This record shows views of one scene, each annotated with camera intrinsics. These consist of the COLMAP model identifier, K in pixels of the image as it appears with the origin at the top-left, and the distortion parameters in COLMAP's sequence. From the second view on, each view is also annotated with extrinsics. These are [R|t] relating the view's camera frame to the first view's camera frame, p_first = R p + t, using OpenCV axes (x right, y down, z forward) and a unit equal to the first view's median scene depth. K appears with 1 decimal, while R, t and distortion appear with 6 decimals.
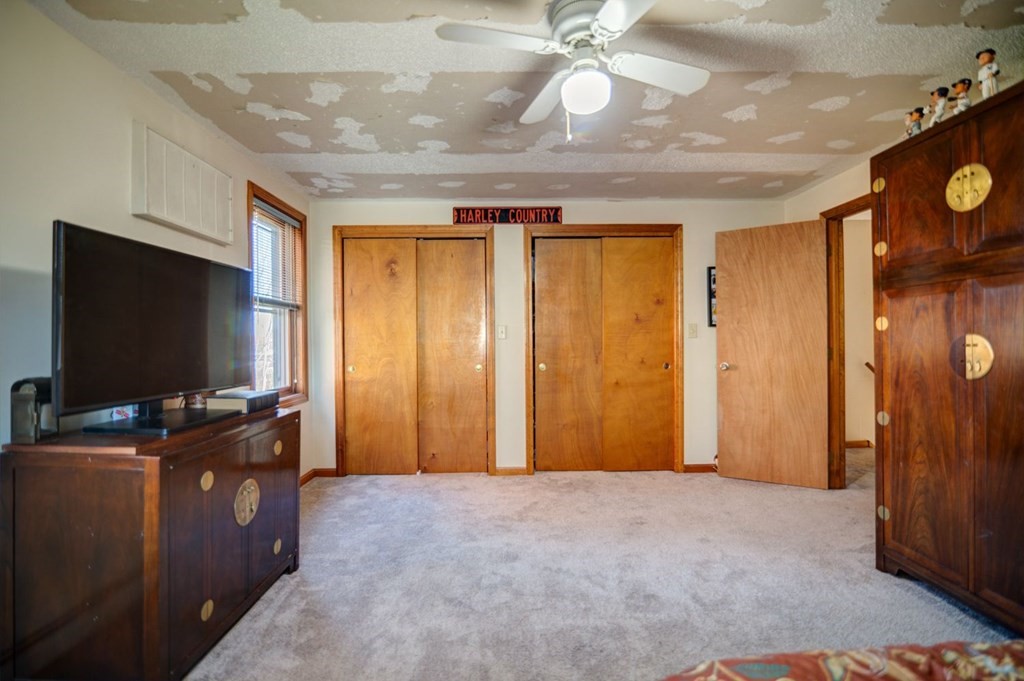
lens RADIAL K [[462.5, 0, 520.4], [0, 462.5, 341.1], [0, 0, 1]] dist [0.013827, 0.001858]
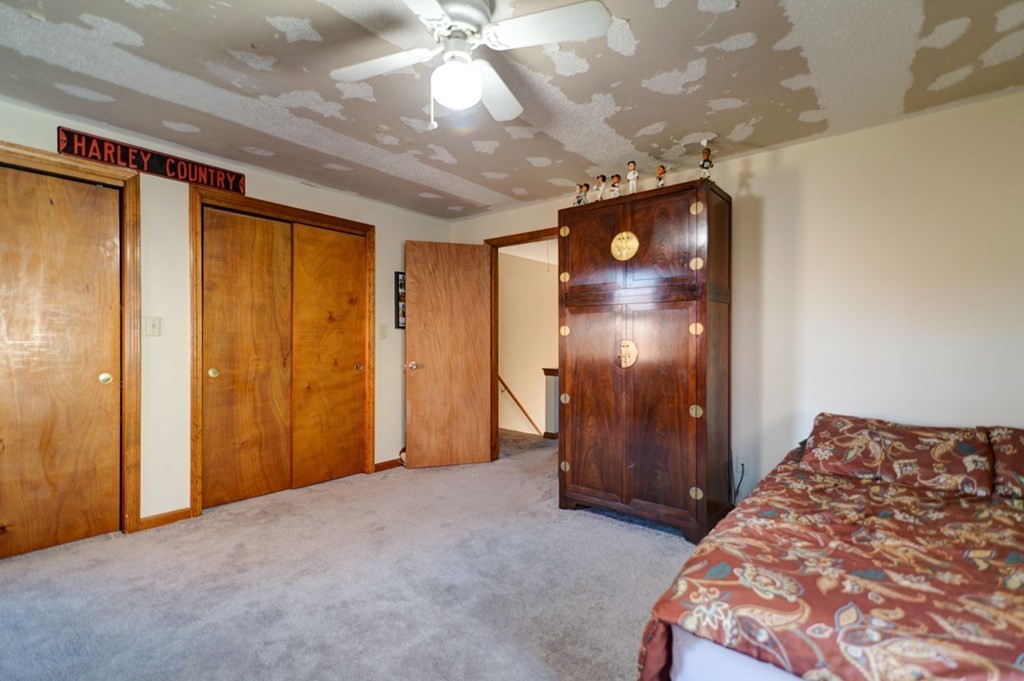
lens RADIAL K [[462.5, 0, 515.6], [0, 462.5, 342.6], [0, 0, 1]] dist [0.013827, 0.001858]
pose [[0.672576, 0.010136, 0.739959, -0.238079], [-0.009813, 0.999940, -0.004778, 0.004066], [-0.739963, -0.004048, 0.672636, 0.122725]]
